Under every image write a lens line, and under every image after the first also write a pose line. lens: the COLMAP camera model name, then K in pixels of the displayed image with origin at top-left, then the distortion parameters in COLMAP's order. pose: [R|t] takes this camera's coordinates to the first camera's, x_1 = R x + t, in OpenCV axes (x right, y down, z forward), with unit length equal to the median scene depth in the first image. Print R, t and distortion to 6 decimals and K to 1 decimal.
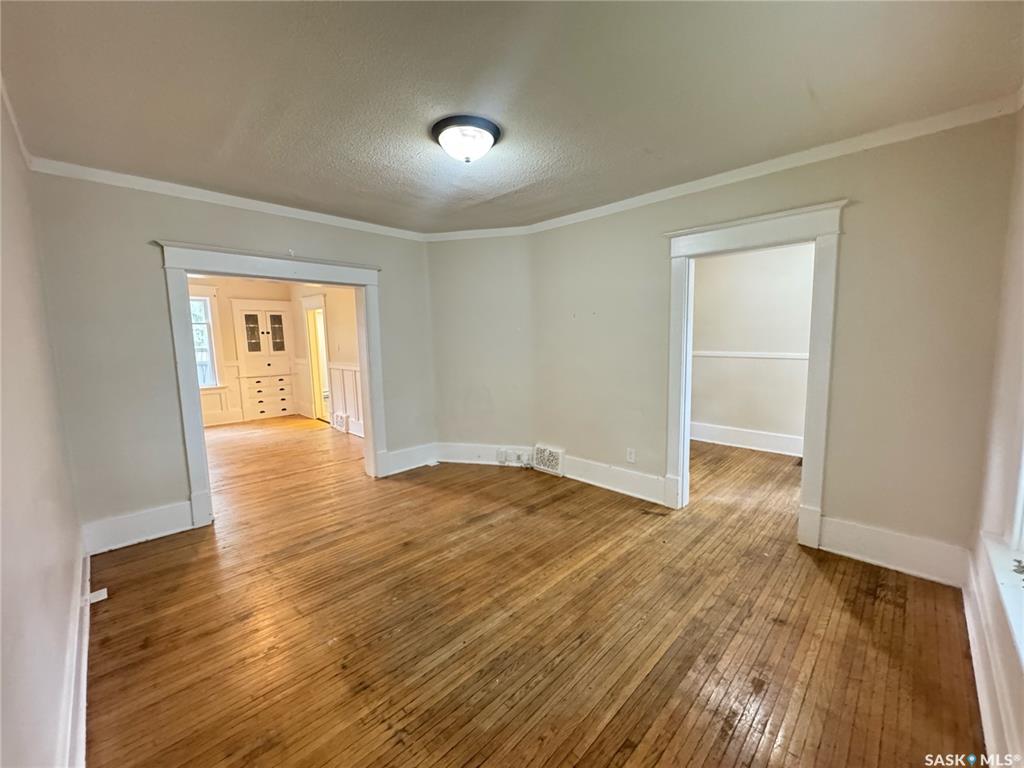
lens RADIAL K [[409.0, 0, 510.5], [0, 409.0, 382.6], [0, 0, 1]] dist [-0.002328, 0.000201]
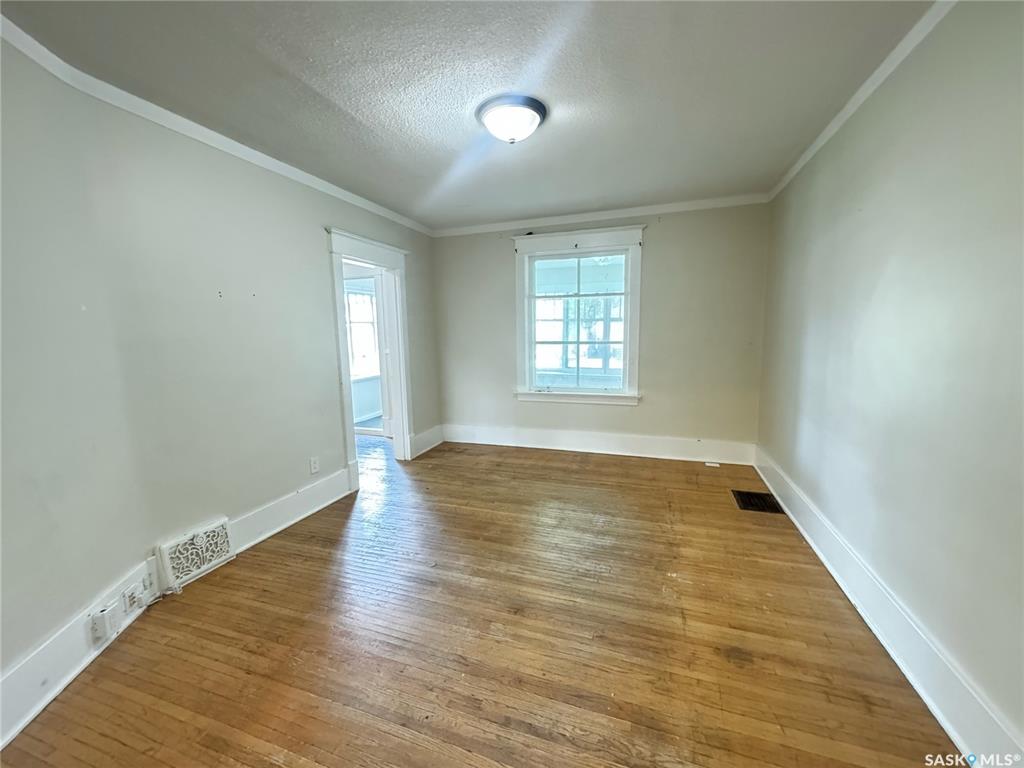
lens RADIAL K [[409.0, 0, 510.5], [0, 409.0, 382.6], [0, 0, 1]] dist [-0.002328, 0.000201]
pose [[-0.435401, -0.087071, 0.896016, -0.895212], [0.126190, 0.979582, 0.156511, -0.106683], [-0.891348, 0.181213, -0.415523, 1.302374]]
